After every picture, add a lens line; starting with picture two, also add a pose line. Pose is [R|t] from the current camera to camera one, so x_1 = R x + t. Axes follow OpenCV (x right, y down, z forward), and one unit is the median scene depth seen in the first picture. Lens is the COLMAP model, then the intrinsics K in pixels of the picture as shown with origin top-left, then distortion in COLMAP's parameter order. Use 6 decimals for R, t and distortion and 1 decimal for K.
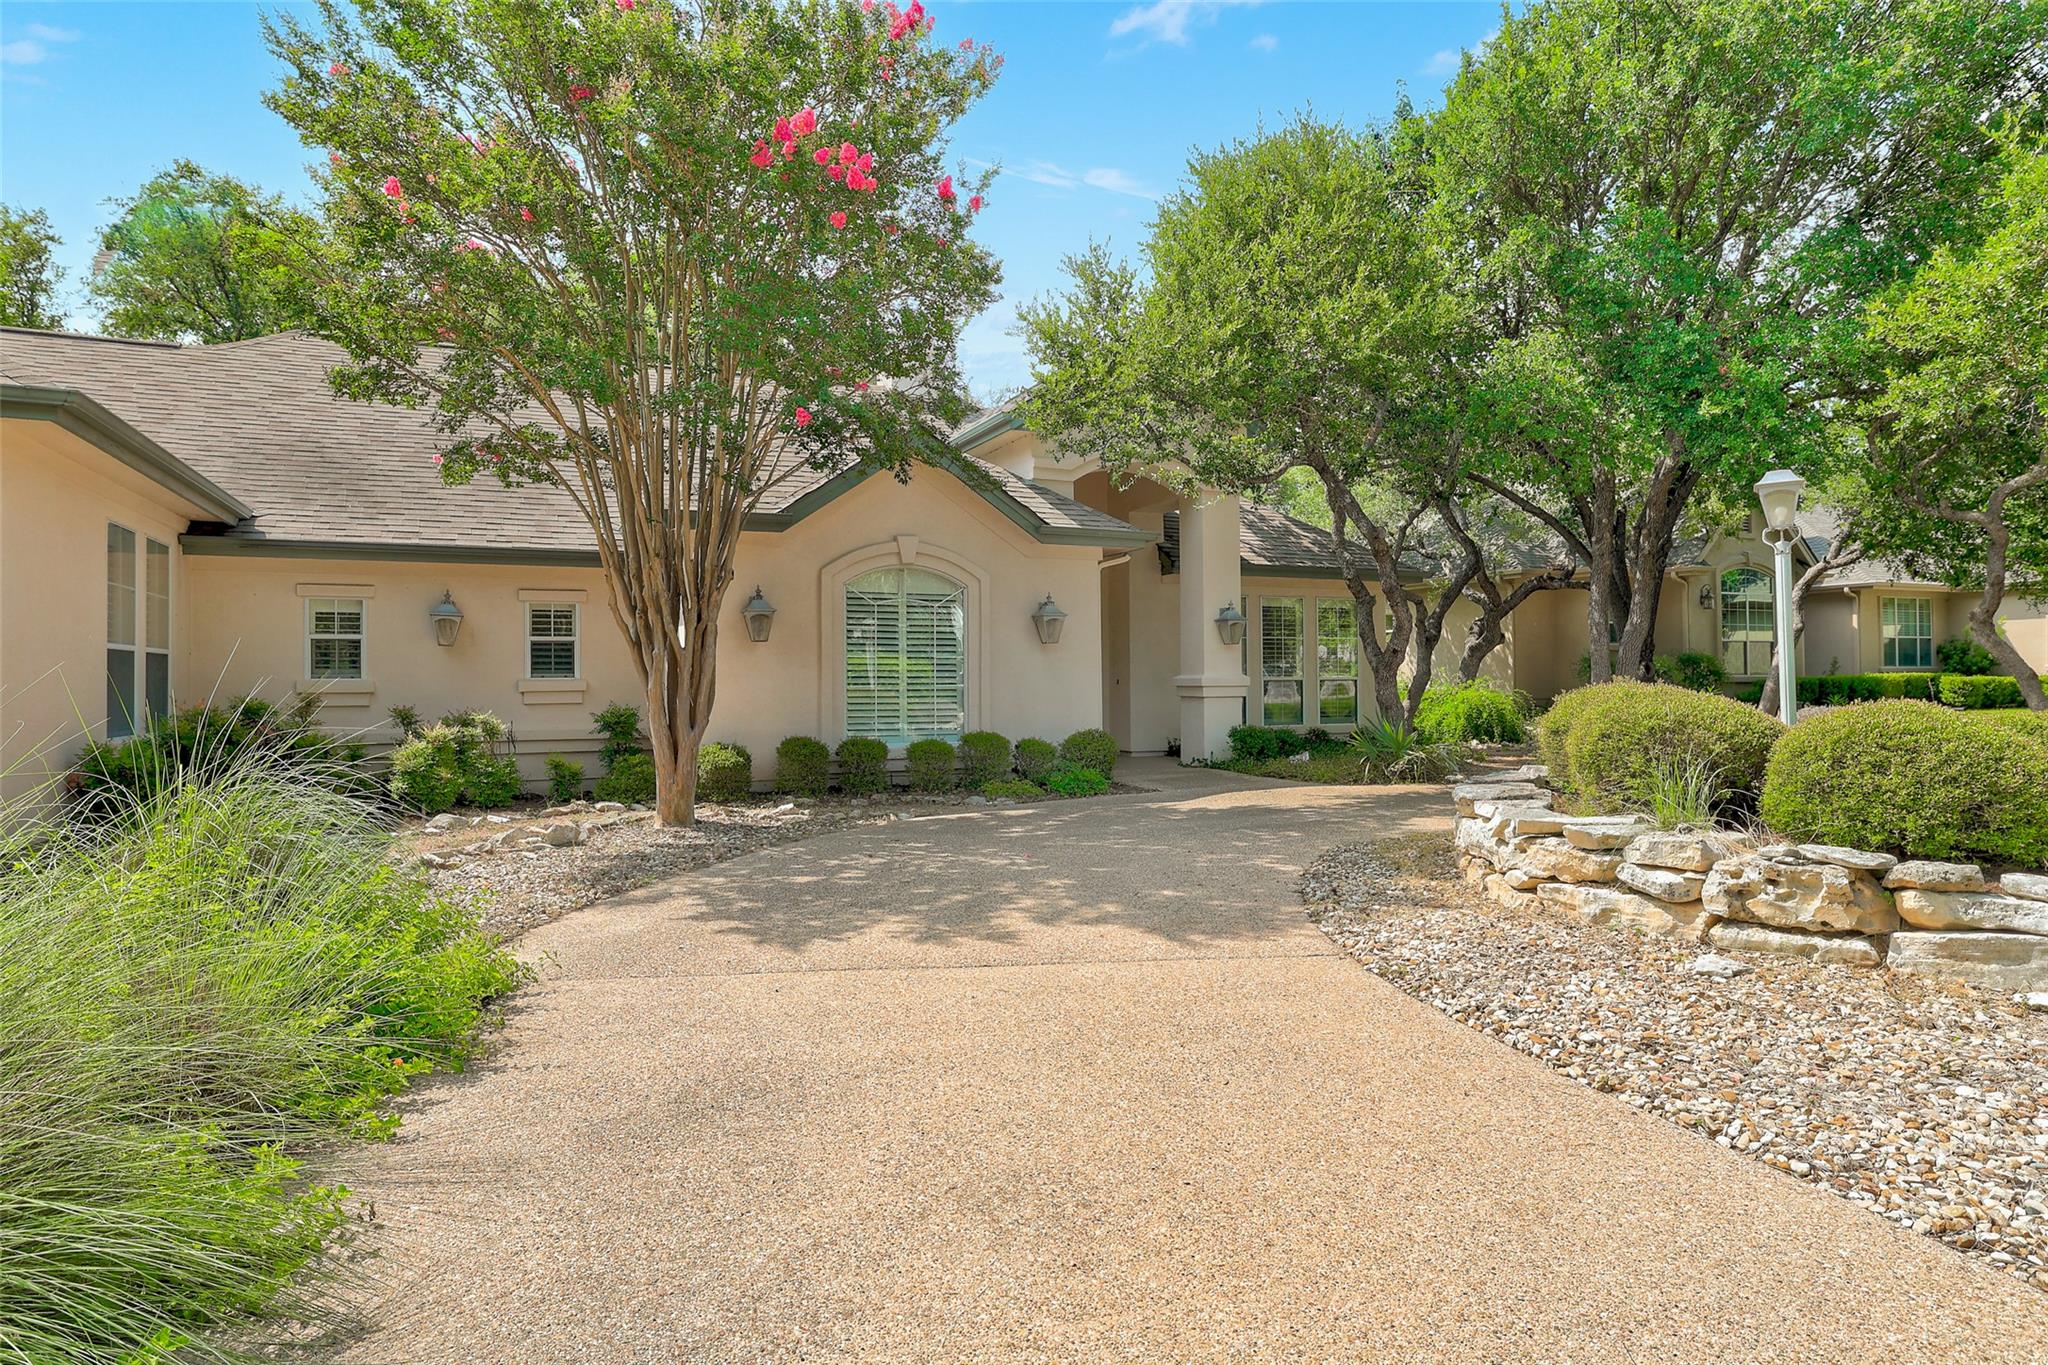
lens RADIAL K [[1213.7, 0, 1024.0], [0, 1213.7, 682.5], [0, 0, 1]] dist [0.004370, 0.001974]
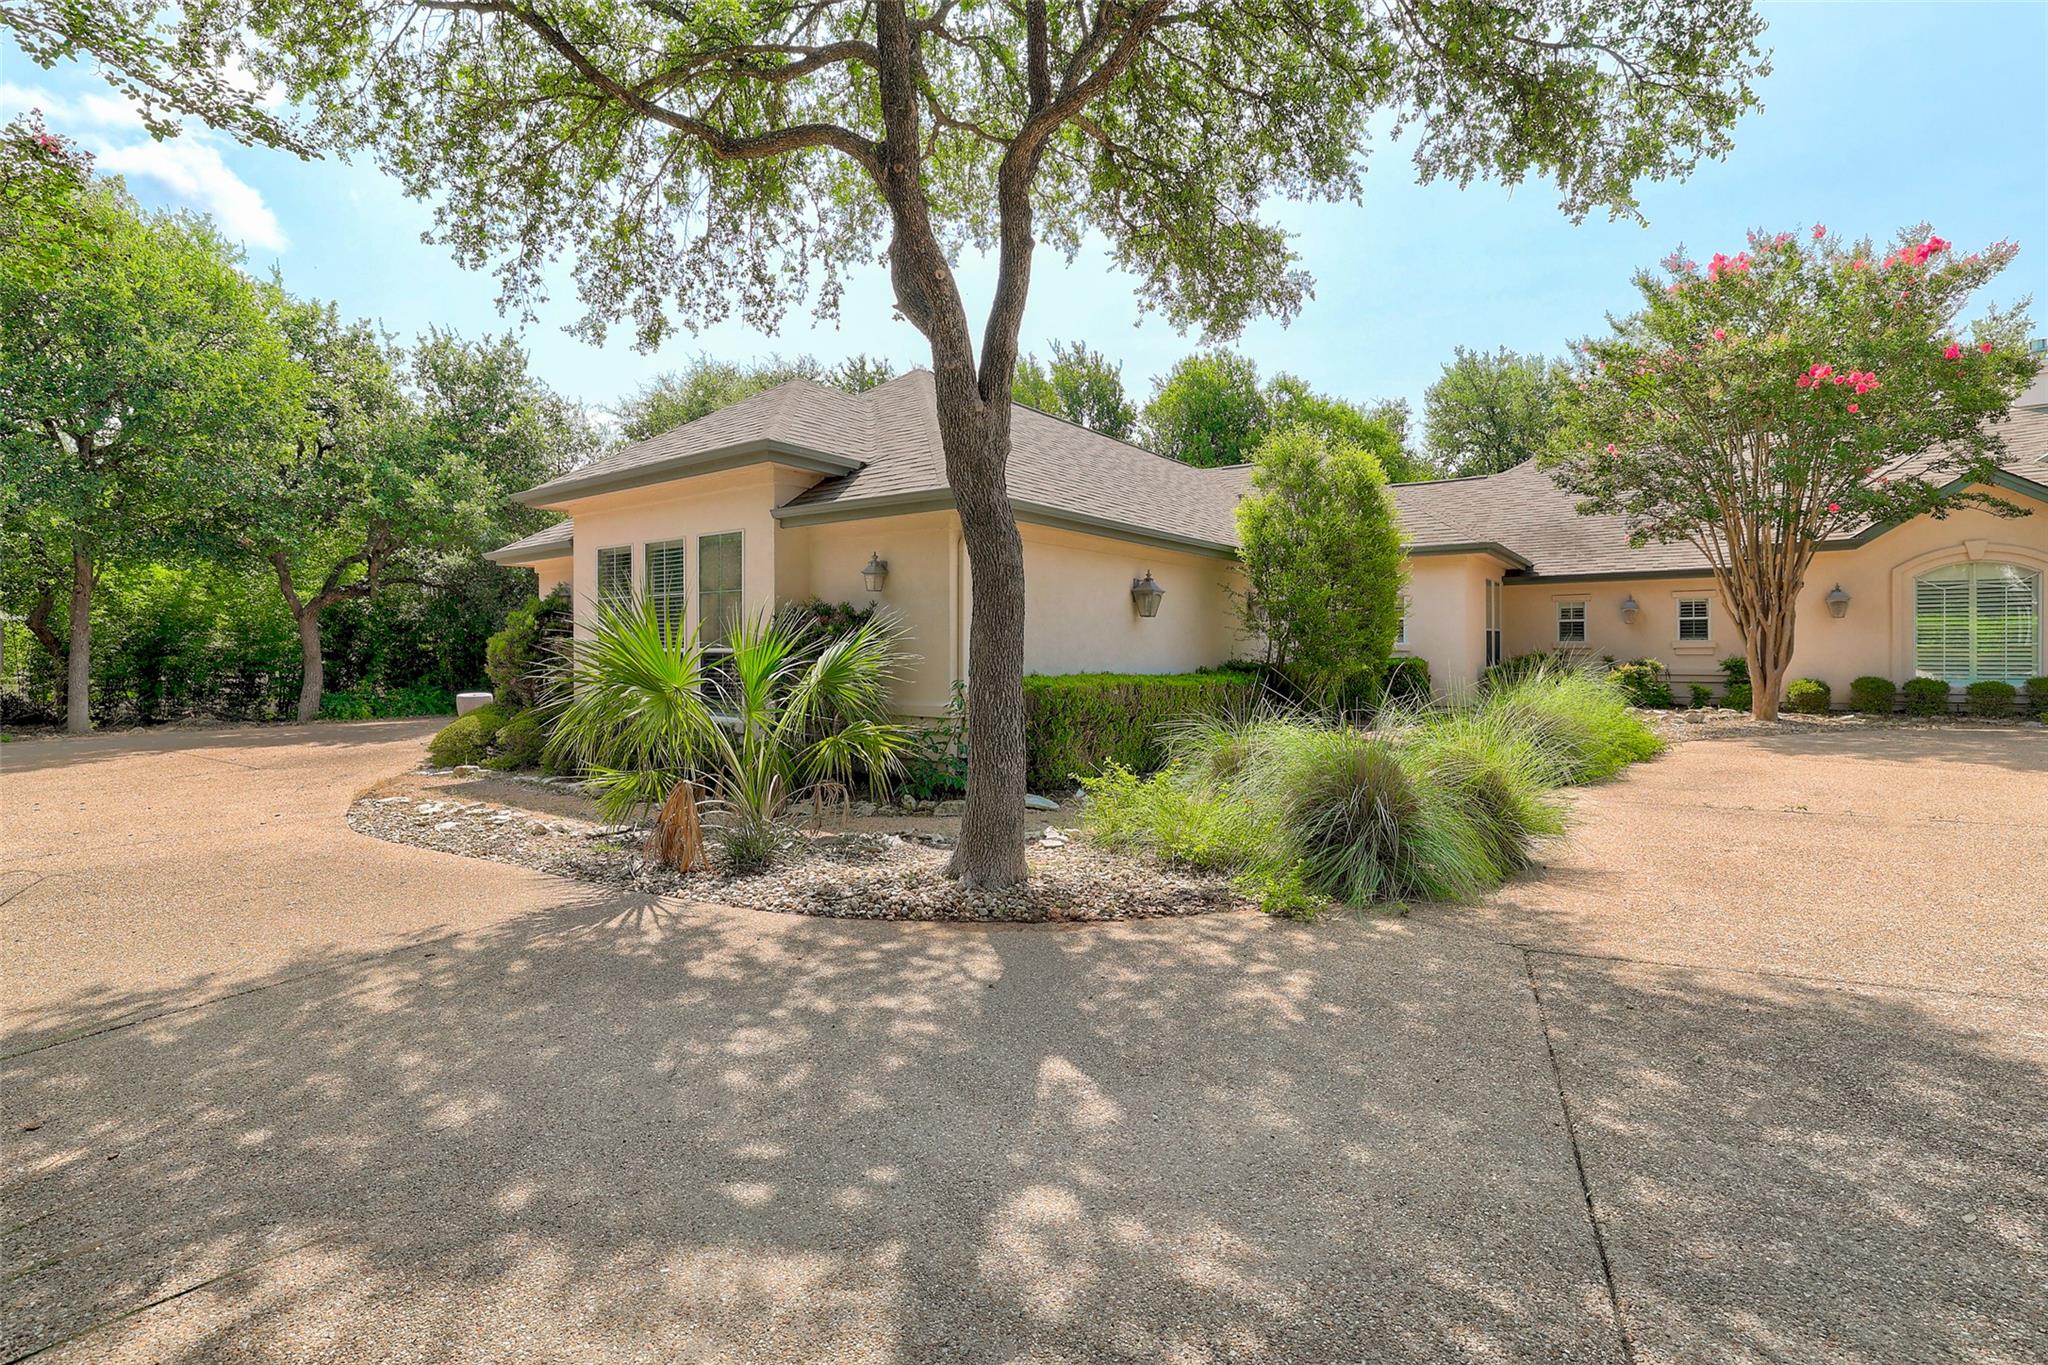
lens RADIAL K [[881.1, 0, 1022.9], [0, 881.1, 647.0], [0, 0, 1]] dist [-0.048230, 0.017379]
pose [[0.500740, 0.001523, -0.865596, 0.232604], [0.006335, 0.999965, 0.005424, -0.007722], [0.865574, -0.008199, 0.500713, -0.530419]]
